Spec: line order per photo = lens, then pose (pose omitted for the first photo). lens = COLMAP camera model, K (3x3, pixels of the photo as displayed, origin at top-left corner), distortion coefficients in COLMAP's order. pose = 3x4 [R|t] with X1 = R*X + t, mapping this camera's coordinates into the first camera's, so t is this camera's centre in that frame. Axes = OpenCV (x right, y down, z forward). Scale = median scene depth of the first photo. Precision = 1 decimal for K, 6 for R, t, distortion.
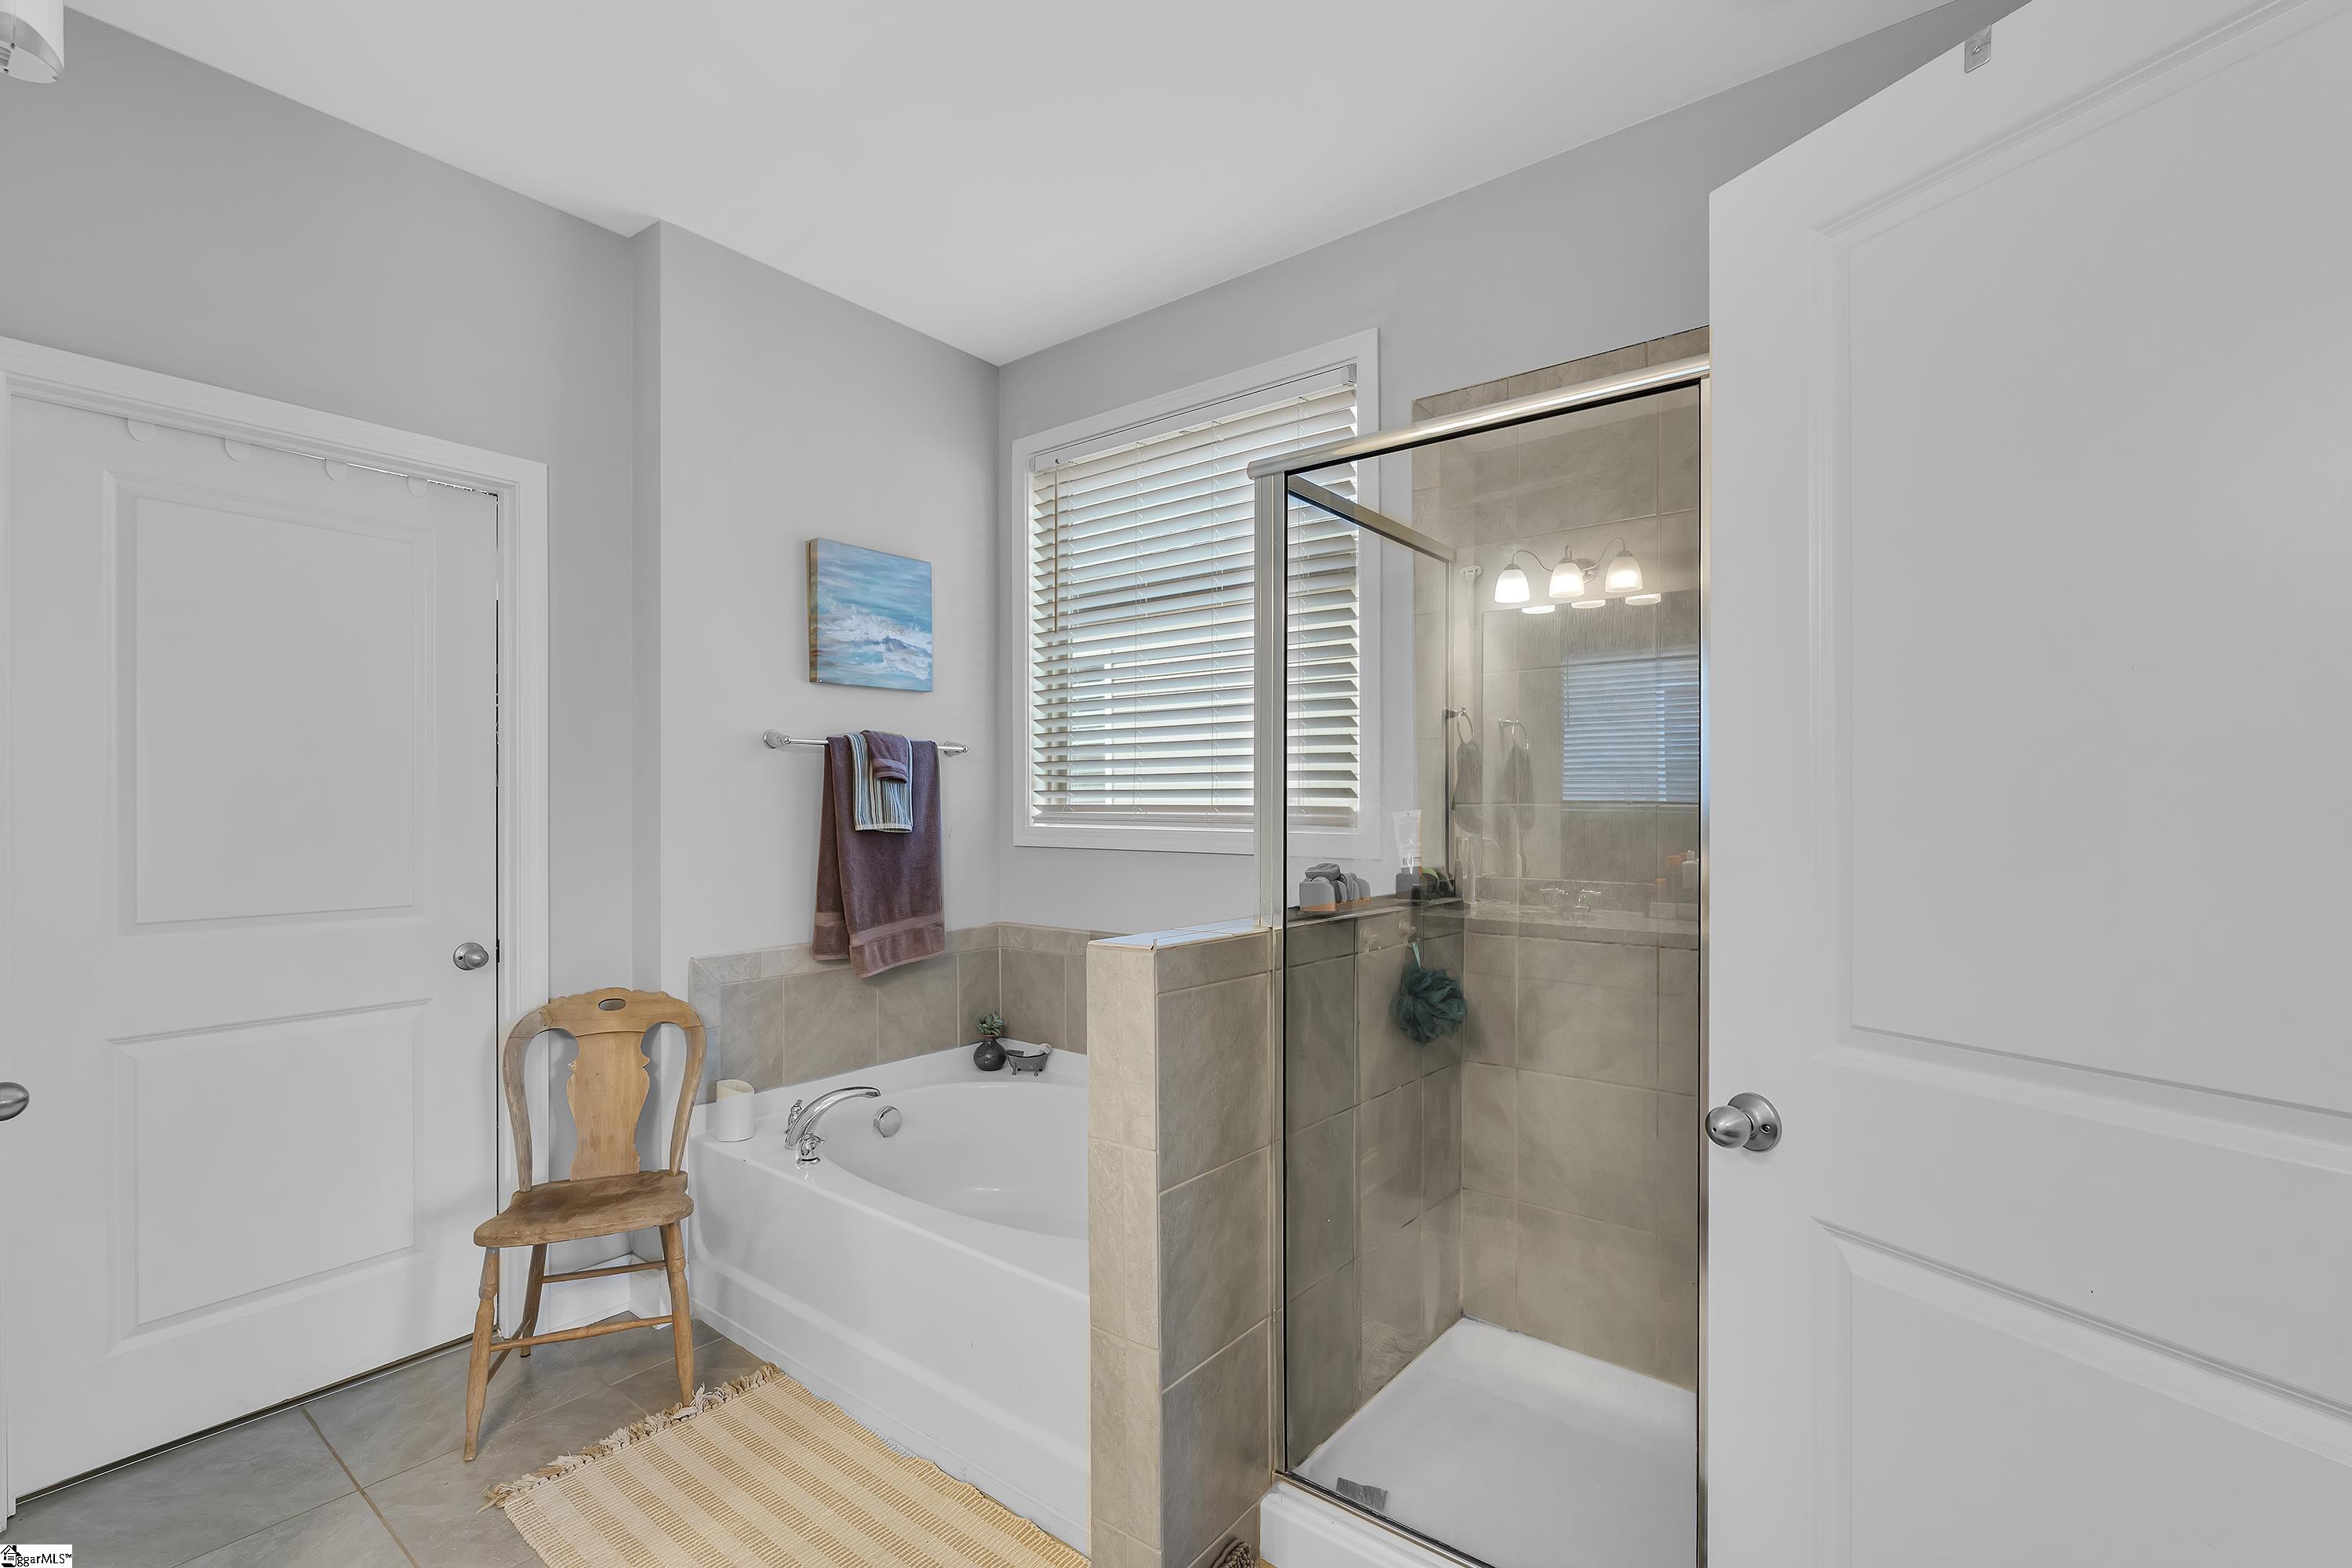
lens RADIAL K [[1049.1, 0, 1178.9], [0, 1049.1, 796.8], [0, 0, 1]] dist [-0.002146, -0.000219]
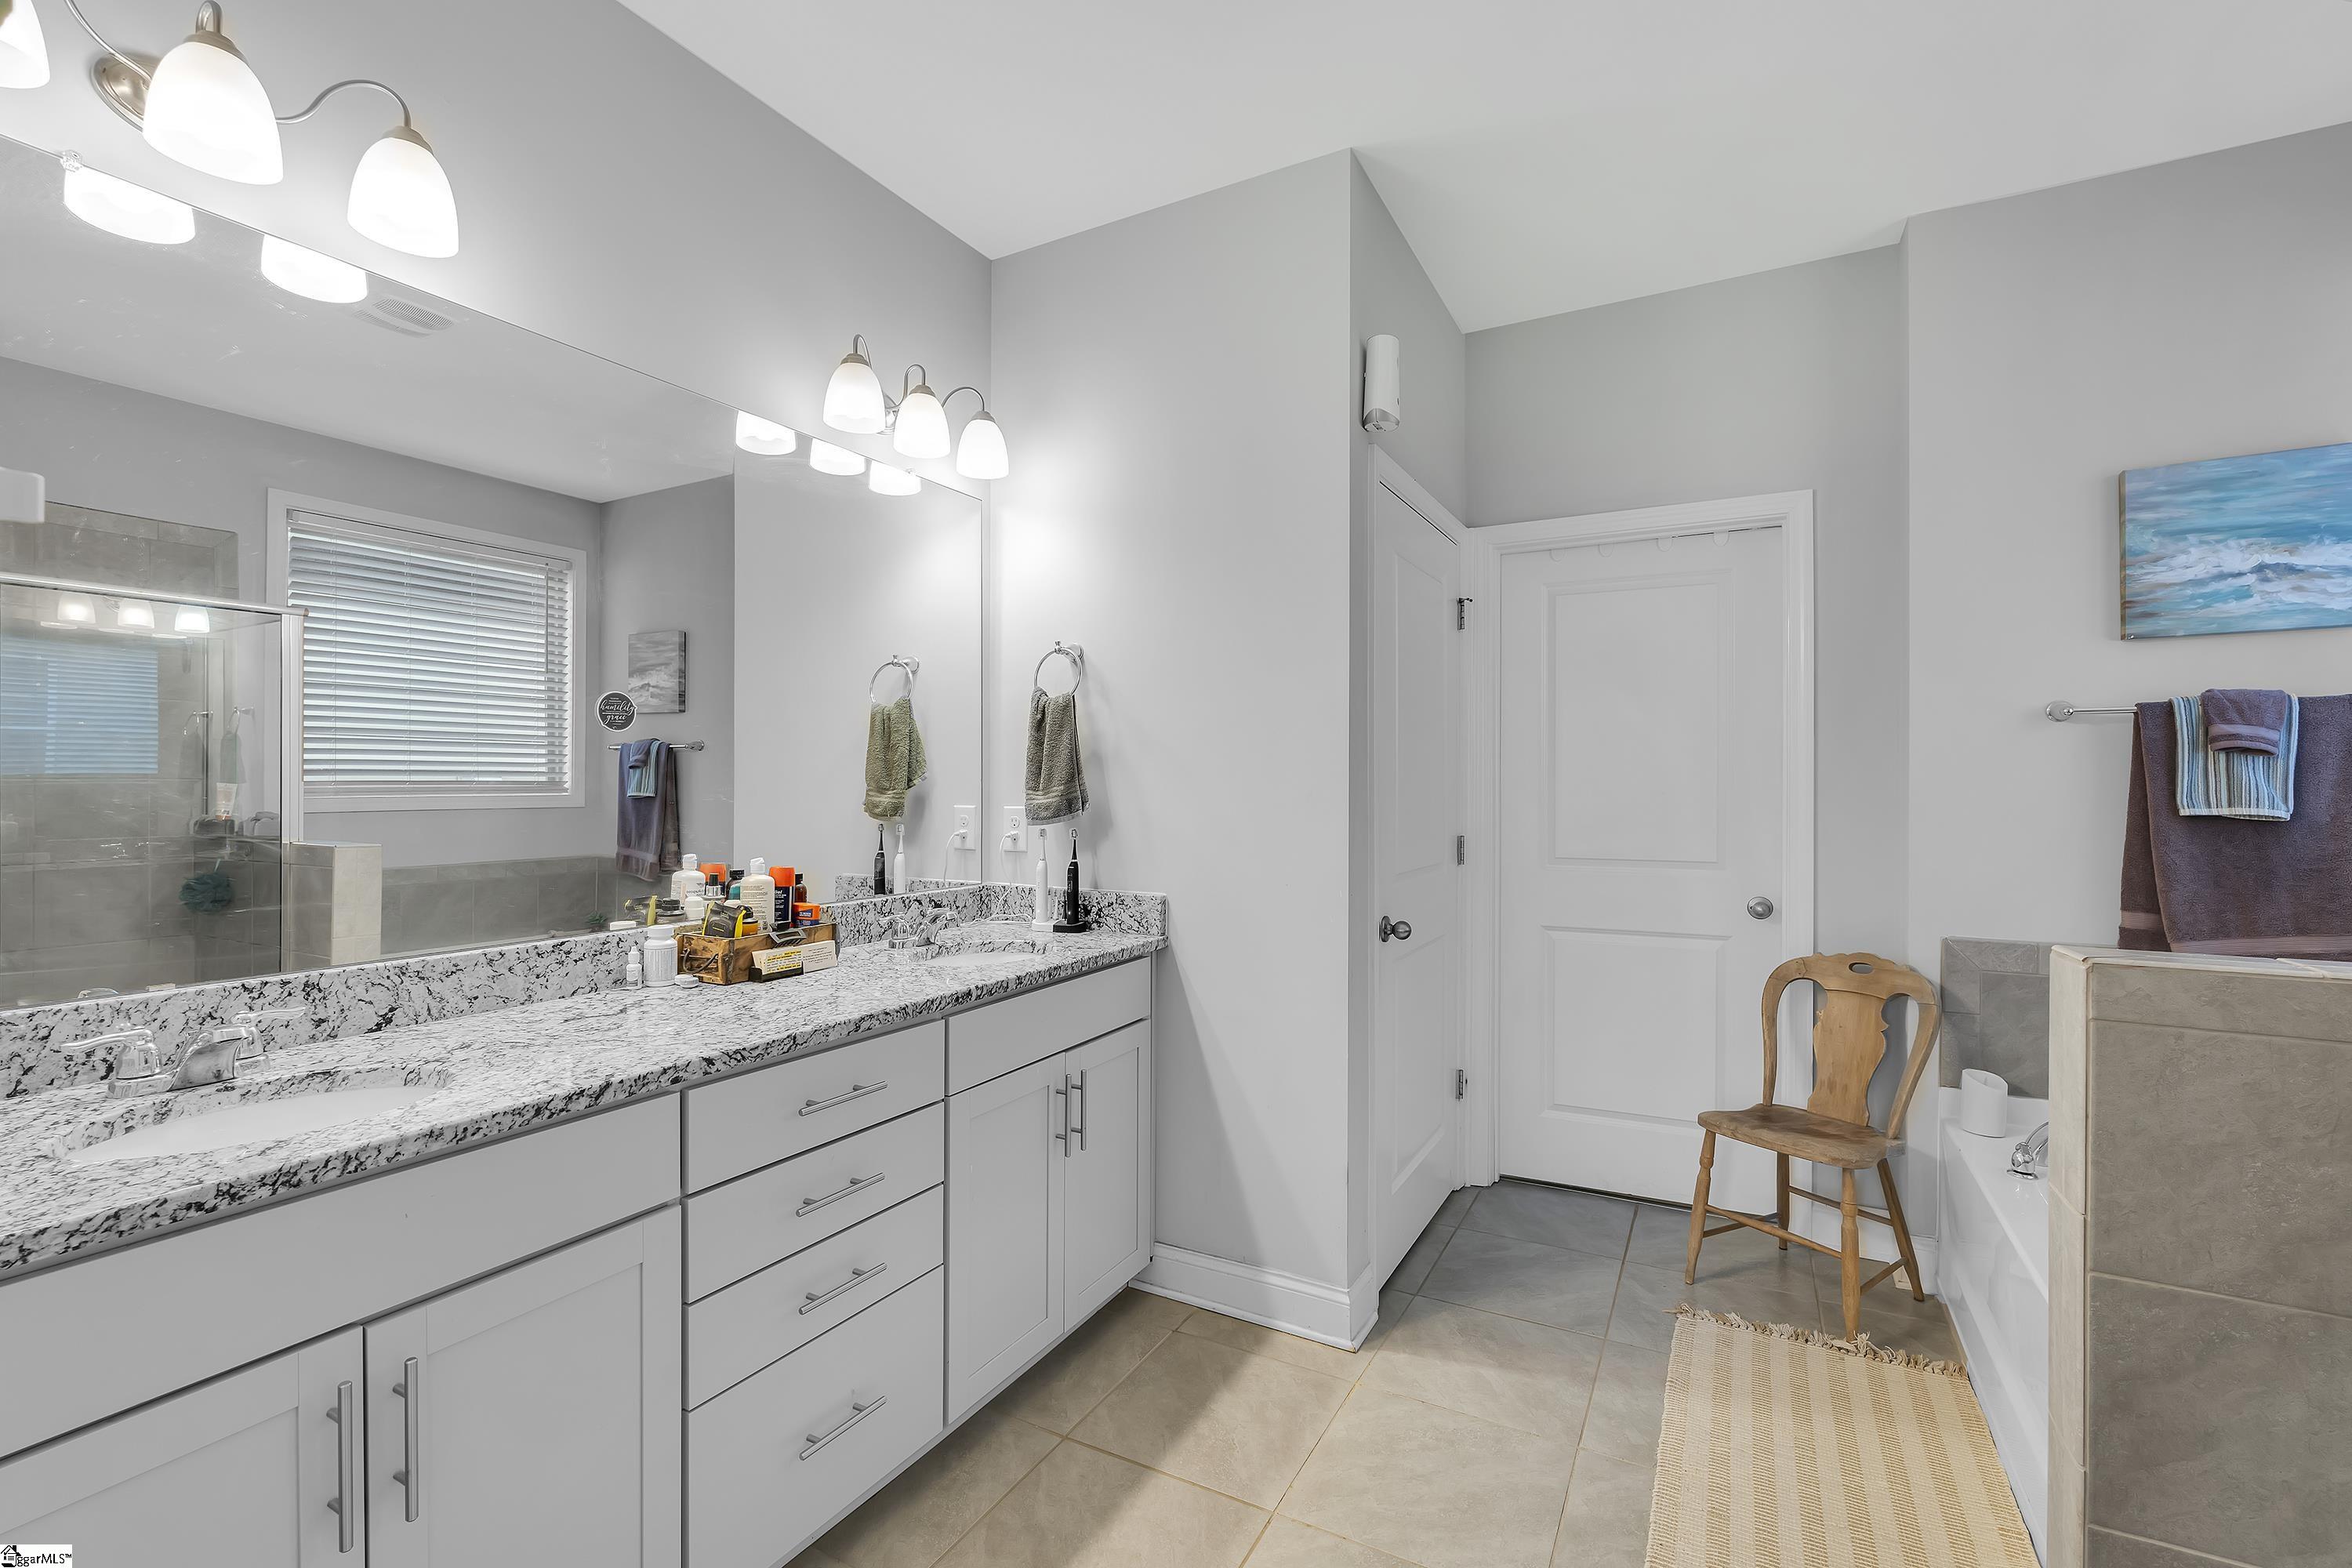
lens RADIAL K [[1032.5, 0, 1171.0], [0, 1032.5, 770.2], [0, 0, 1]] dist [-0.004156, -0.000372]
pose [[0.162762, -0.016273, -0.986531, 0.345685], [0.005622, 0.999863, -0.015565, 0.004962], [0.986649, -0.003013, 0.162831, 0.104959]]
